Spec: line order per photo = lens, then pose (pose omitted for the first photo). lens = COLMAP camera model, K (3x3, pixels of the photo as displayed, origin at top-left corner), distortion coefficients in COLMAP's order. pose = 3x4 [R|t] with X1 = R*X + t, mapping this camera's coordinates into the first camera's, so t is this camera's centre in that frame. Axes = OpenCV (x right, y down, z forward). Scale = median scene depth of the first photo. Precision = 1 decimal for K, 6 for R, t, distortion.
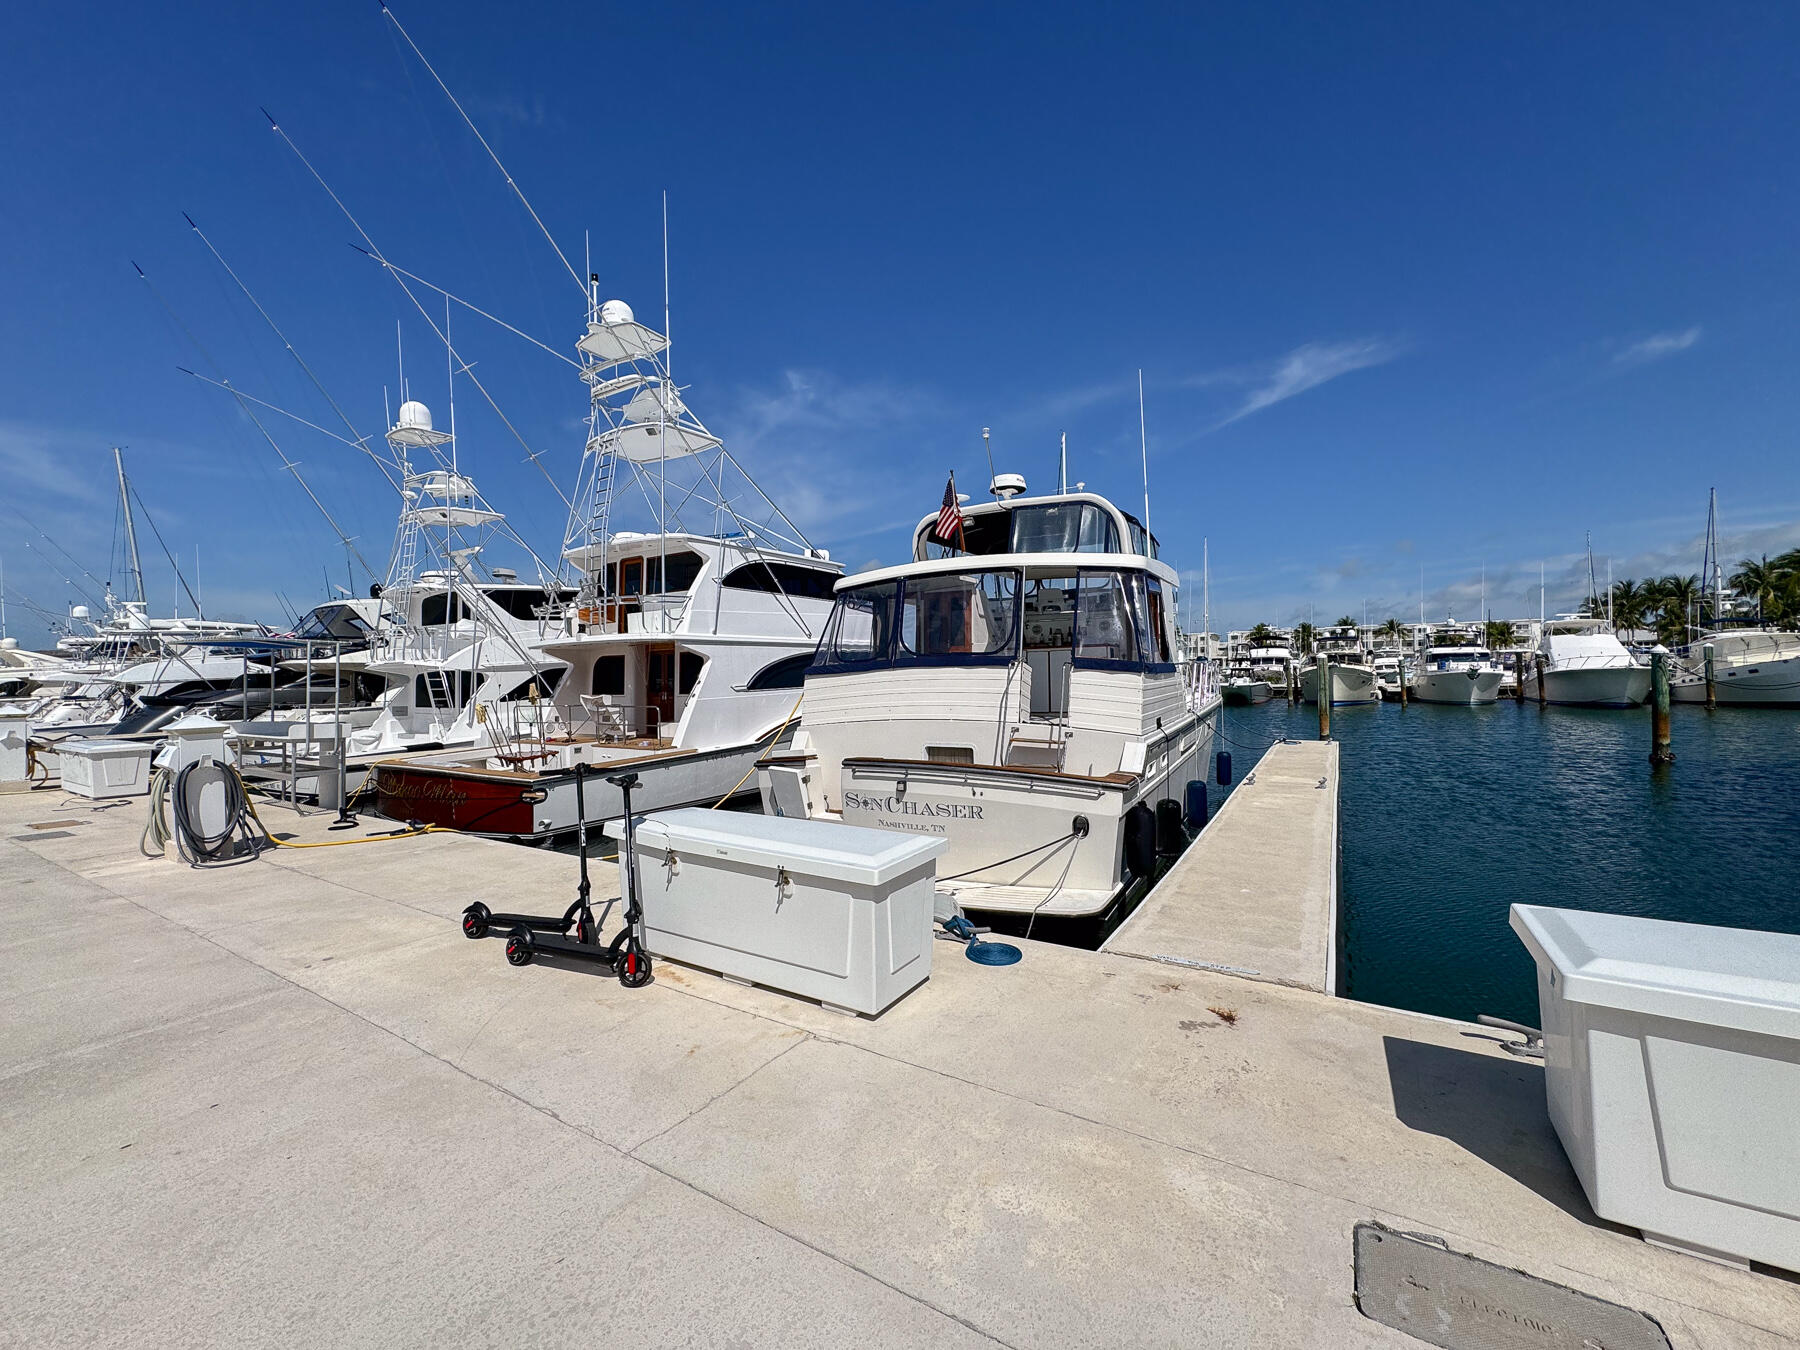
lens RADIAL K [[732.0, 0, 889.5], [0, 732.0, 683.2], [0, 0, 1]] dist [0.000655, -0.000208]
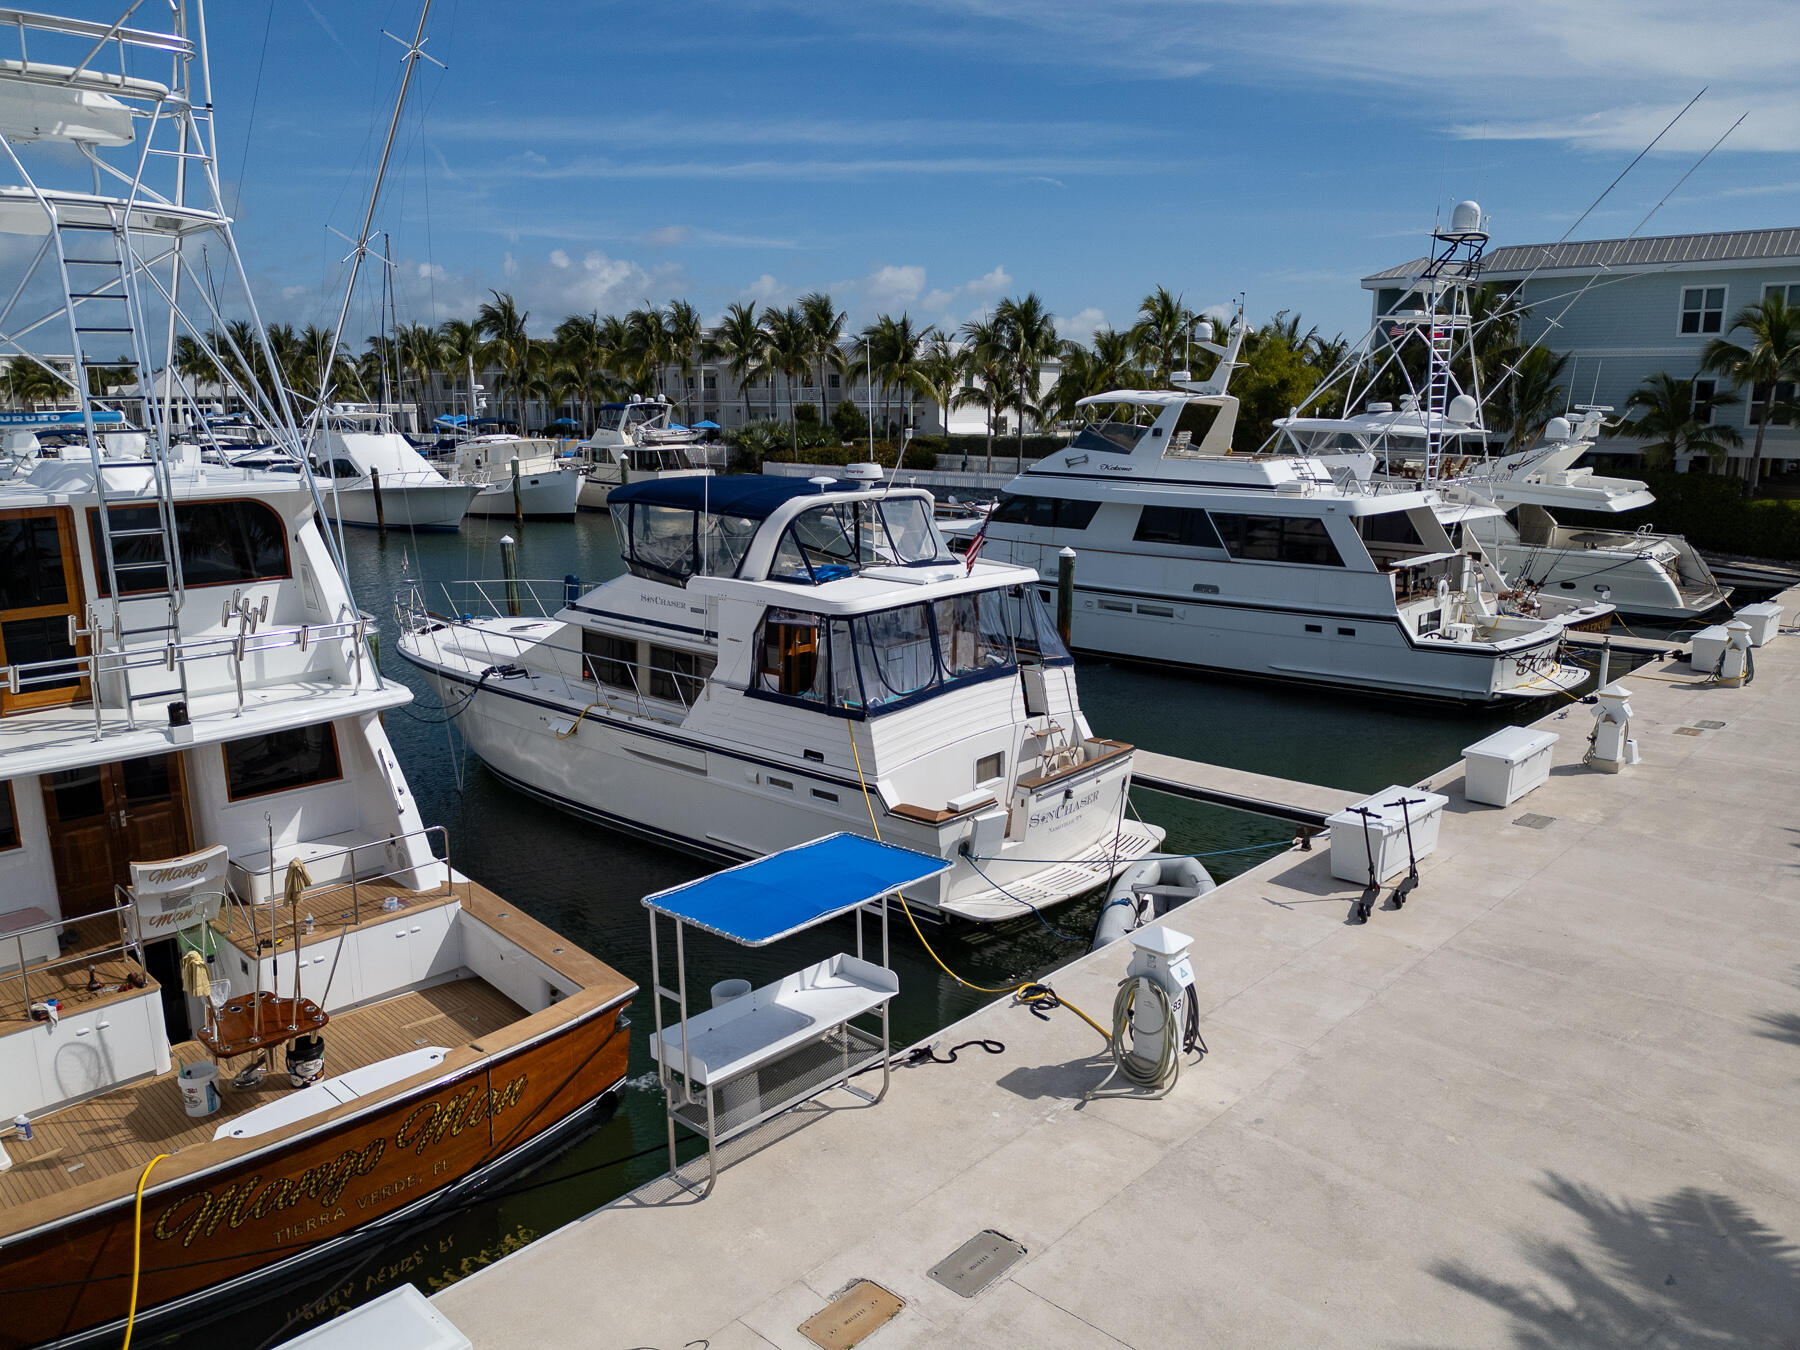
lens RADIAL K [[1353.8, 0, 877.5], [0, 1353.8, 700.3], [0, 0, 1]] dist [0.038589, -0.110568]
pose [[0.182091, -0.205718, 0.961521, -1.027601], [0.007625, 0.978136, 0.207828, -0.225341], [-0.983252, -0.030512, 0.179679, 0.428141]]
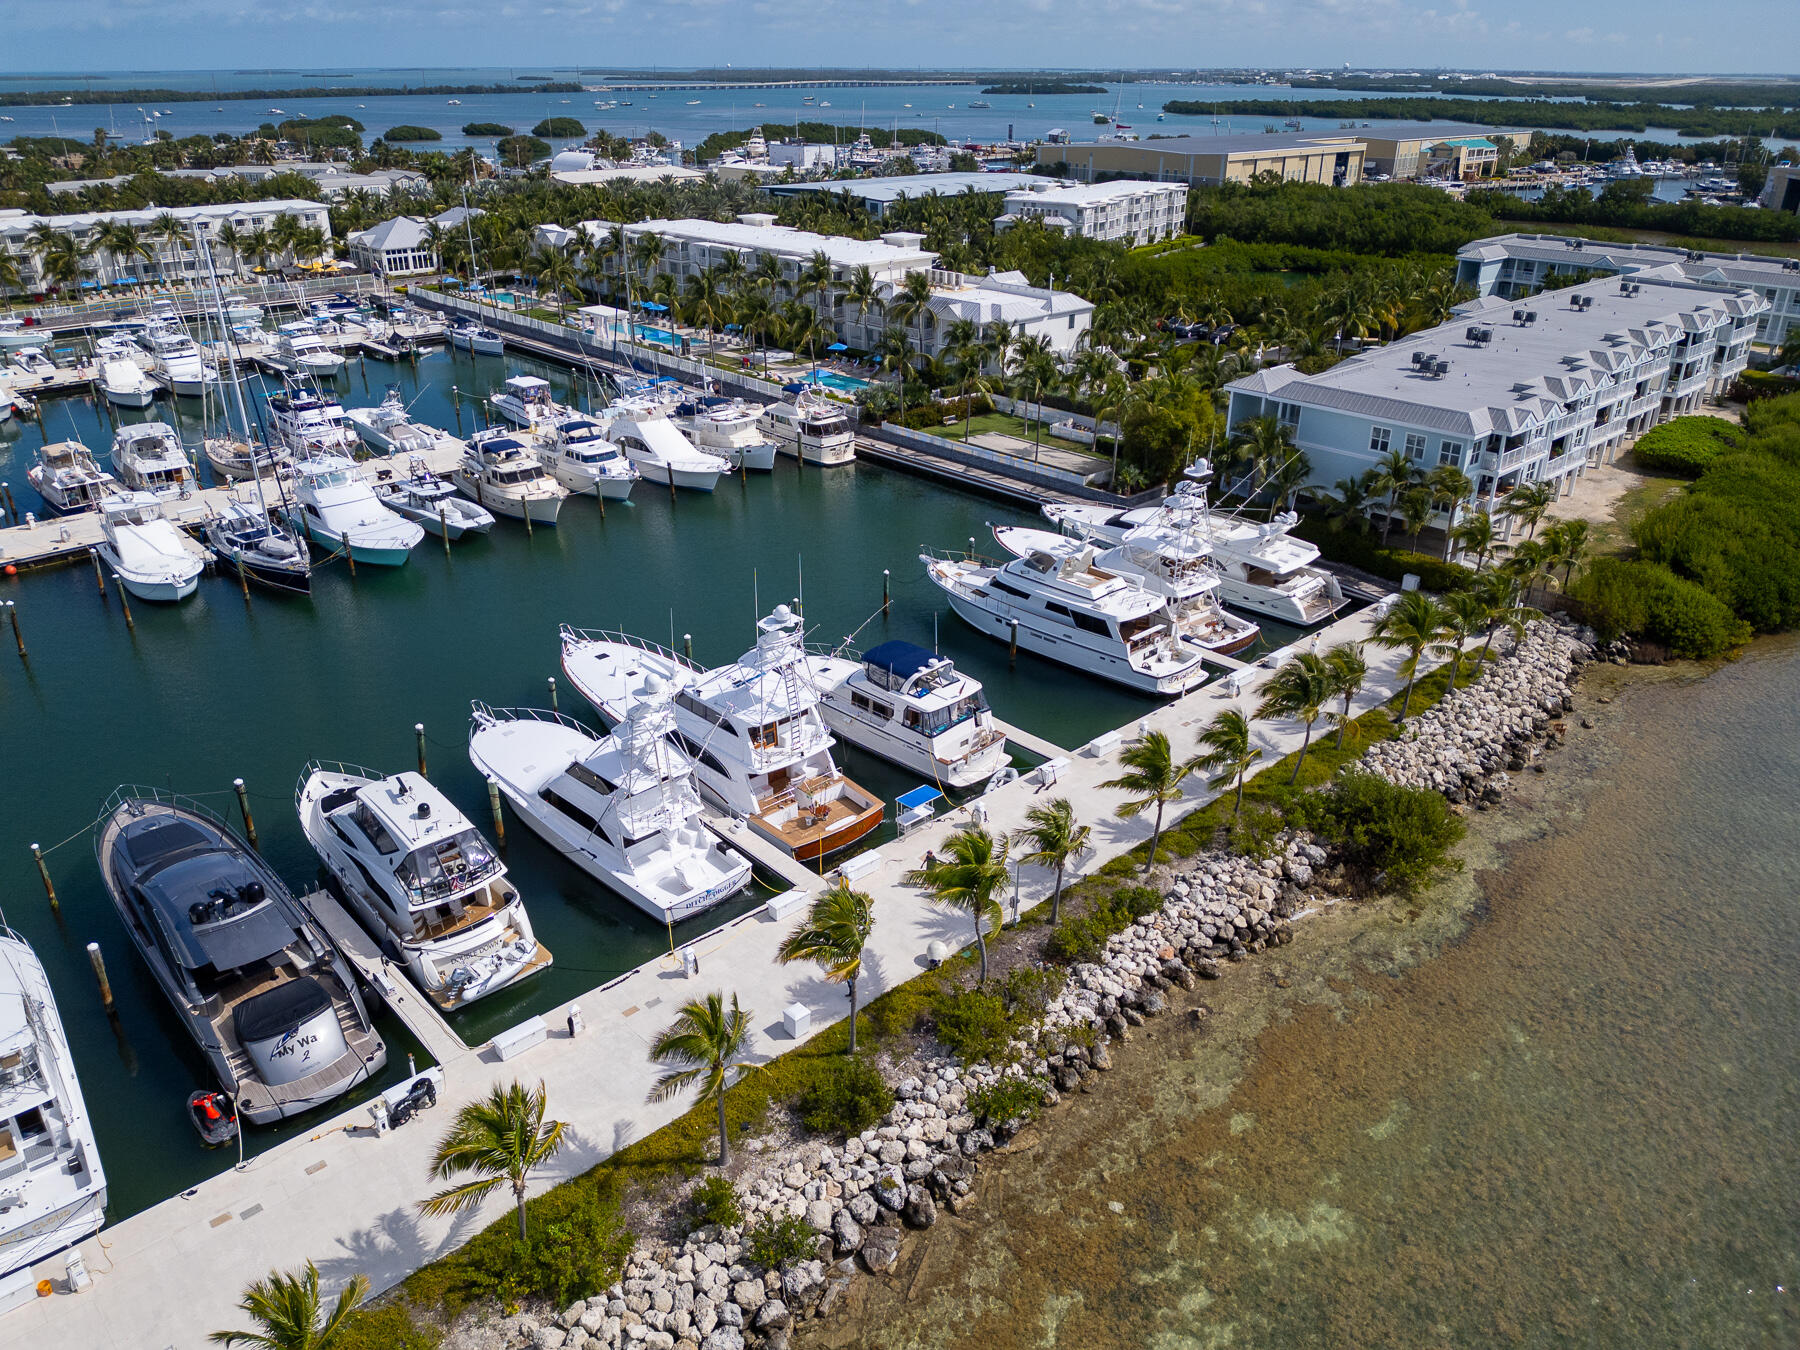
lens RADIAL K [[1288.9, 0, 881.8], [0, 1288.9, 670.3], [0, 0, 1]] dist [0.038049, -0.088276]
pose [[0.244469, -0.378661, 0.892665, -3.529092], [-0.002991, 0.920300, 0.391202, -1.722931], [-0.969653, -0.098306, 0.223852, -0.093757]]
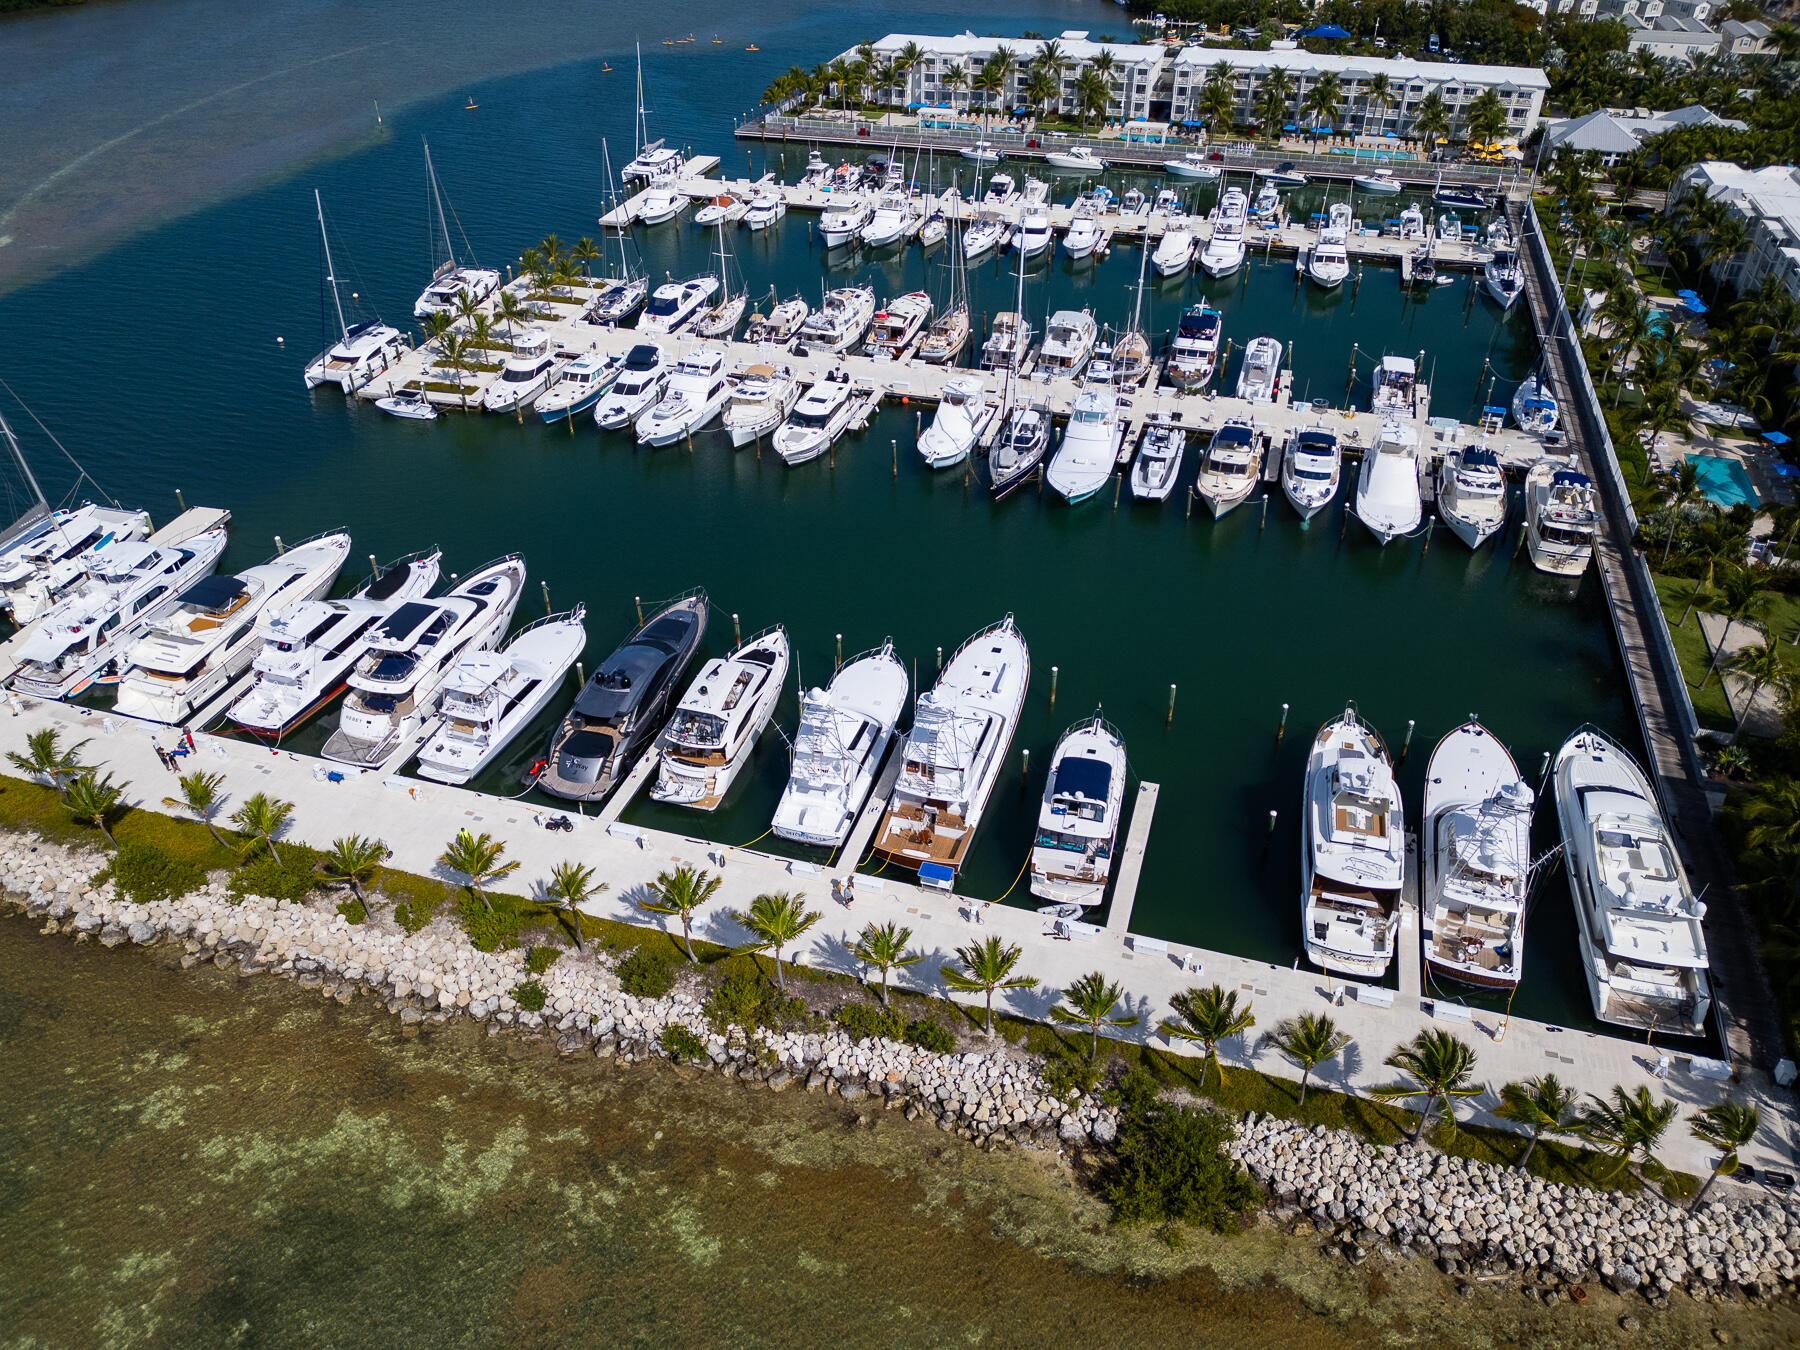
lens RADIAL K [[1273.8, 0, 897.3], [0, 1273.8, 673.2], [0, 0, 1]] dist [0.038308, -0.080166]
pose [[0.956320, -0.142540, 0.255215, -1.631947], [-0.030031, 0.820535, 0.570807, -3.220089], [-0.290775, -0.553539, 0.780413, -2.597973]]
